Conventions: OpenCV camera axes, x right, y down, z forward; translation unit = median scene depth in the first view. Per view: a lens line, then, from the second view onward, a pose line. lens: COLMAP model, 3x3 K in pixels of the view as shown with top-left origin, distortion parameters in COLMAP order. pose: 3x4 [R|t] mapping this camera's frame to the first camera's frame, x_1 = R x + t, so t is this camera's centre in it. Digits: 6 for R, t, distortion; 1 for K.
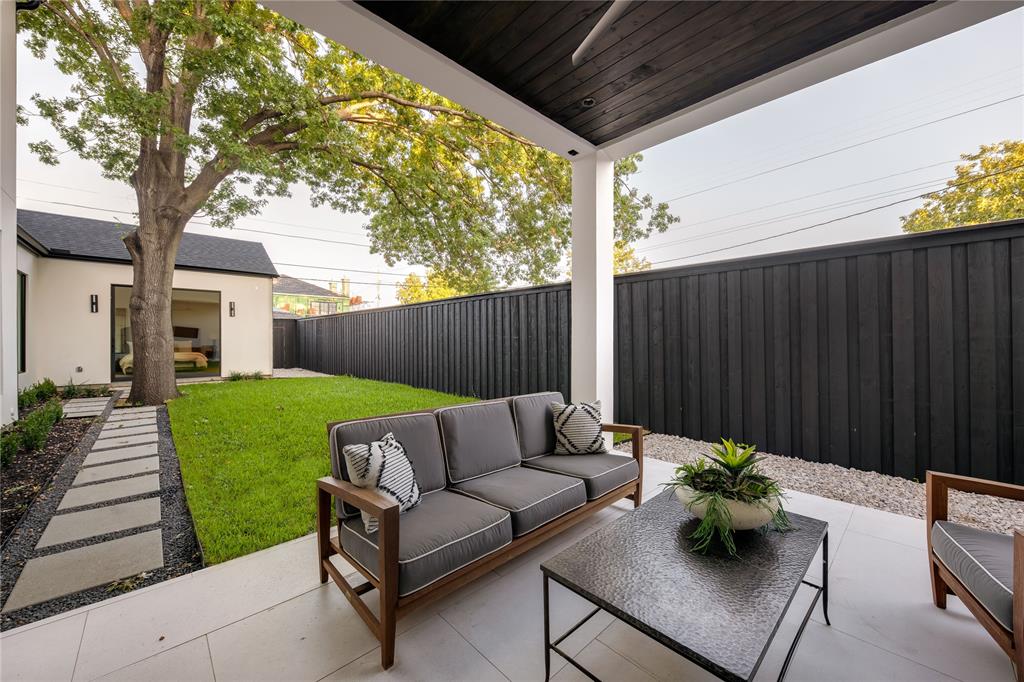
lens RADIAL K [[387.9, 0, 515.5], [0, 387.9, 338.4], [0, 0, 1]] dist [0.000039, 0.000000]
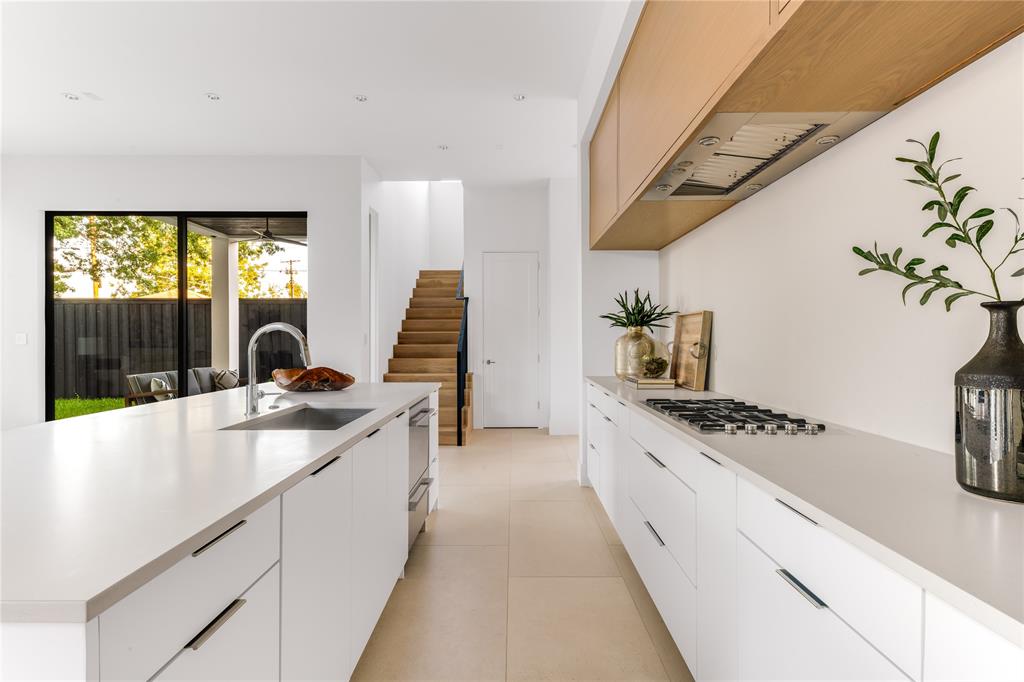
lens RADIAL K [[477.2, 0, 513.8], [0, 477.2, 341.5], [0, 0, 1]] dist [0.000164, 0.000122]
pose [[0.682486, -0.000280, 0.730898, -0.744238], [-0.003522, 0.999987, 0.003672, -0.021490], [-0.730890, -0.005081, 0.682476, -2.174633]]
